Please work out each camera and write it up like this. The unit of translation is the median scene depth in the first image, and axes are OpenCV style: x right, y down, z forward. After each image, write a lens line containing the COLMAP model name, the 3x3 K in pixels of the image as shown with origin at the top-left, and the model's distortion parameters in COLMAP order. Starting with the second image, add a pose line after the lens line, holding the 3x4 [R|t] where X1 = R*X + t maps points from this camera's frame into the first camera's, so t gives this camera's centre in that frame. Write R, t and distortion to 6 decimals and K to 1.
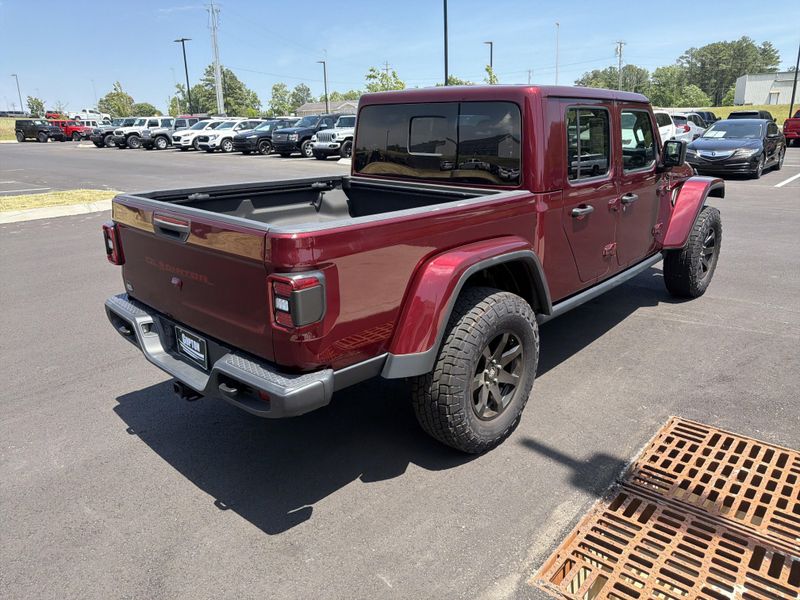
lens RADIAL K [[568.2, 0, 405.6], [0, 568.2, 296.8], [0, 0, 1]] dist [0.025270, -0.031341]
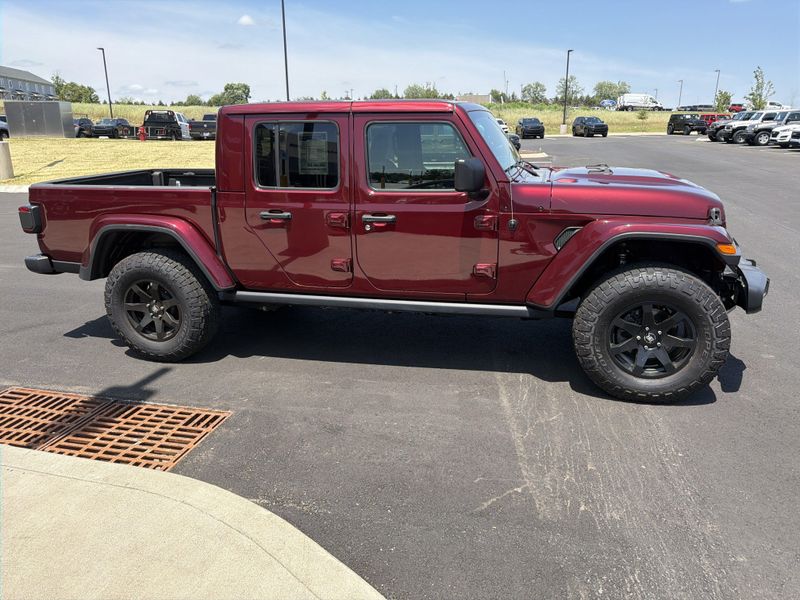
lens RADIAL K [[568.1, 0, 404.0], [0, 568.1, 298.5], [0, 0, 1]] dist [0.024975, -0.033401]
pose [[0.464207, 0.260648, -0.846507, 1.554750], [-0.247266, 0.955859, 0.158723, -0.257935], [0.850512, 0.135632, 0.508166, 0.746953]]
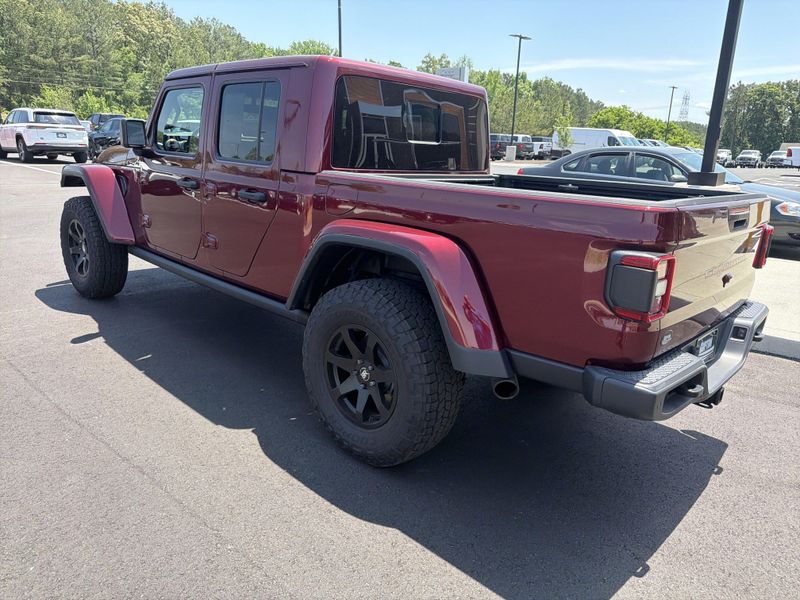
lens RADIAL K [[568.2, 0, 402.9], [0, 568.2, 298.5], [0, 0, 1]] dist [0.025270, -0.031341]
pose [[0.004294, -0.252245, 0.967654, -1.048012], [0.246663, 0.938030, 0.243428, -0.280018], [-0.969092, 0.237639, 0.066247, 1.168543]]
